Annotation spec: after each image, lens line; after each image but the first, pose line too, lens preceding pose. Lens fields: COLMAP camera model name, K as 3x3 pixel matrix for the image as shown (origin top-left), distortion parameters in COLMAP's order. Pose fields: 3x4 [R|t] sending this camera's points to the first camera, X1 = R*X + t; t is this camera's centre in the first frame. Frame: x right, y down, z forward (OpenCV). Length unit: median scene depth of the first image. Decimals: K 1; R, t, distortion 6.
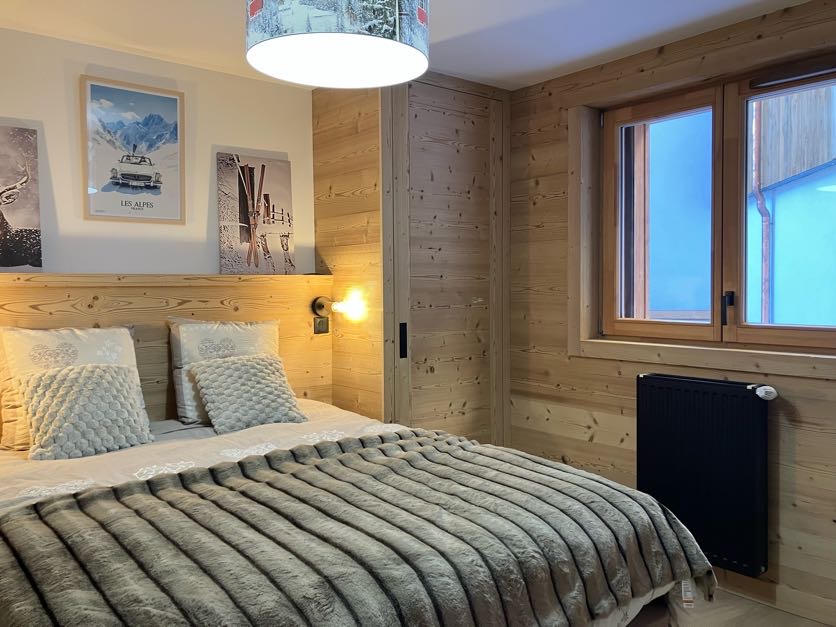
lens RADIAL K [[667.4, 0, 412.3], [0, 667.4, 312.4], [0, 0, 1]] dist [0.014278, -0.004363]
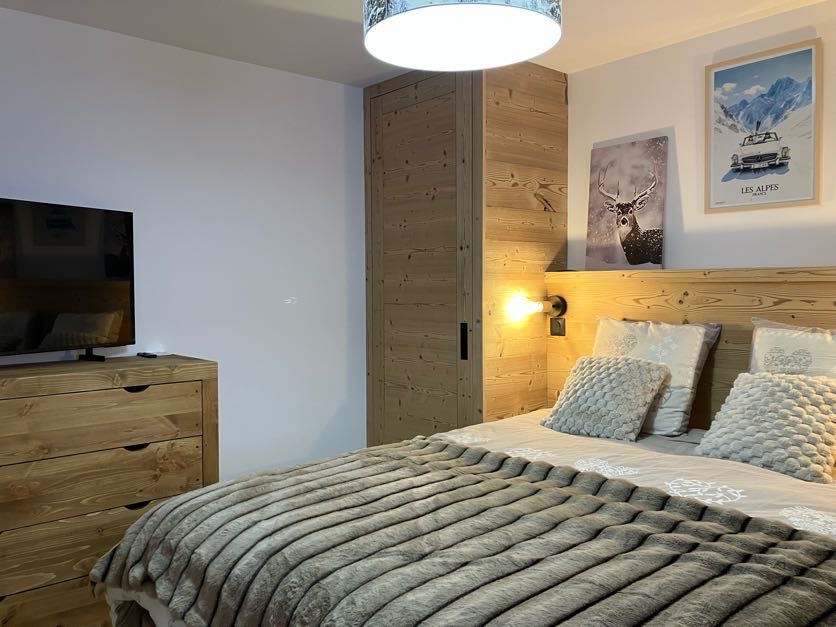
lens RADIAL K [[667.4, 0, 416.6], [0, 667.4, 314.1], [0, 0, 1]] dist [0.014278, -0.004363]
pose [[0.040370, 0.053701, -0.997741, 0.486565], [-0.034542, 0.998033, 0.052319, -0.028742], [0.998588, 0.032352, 0.042146, 0.544217]]
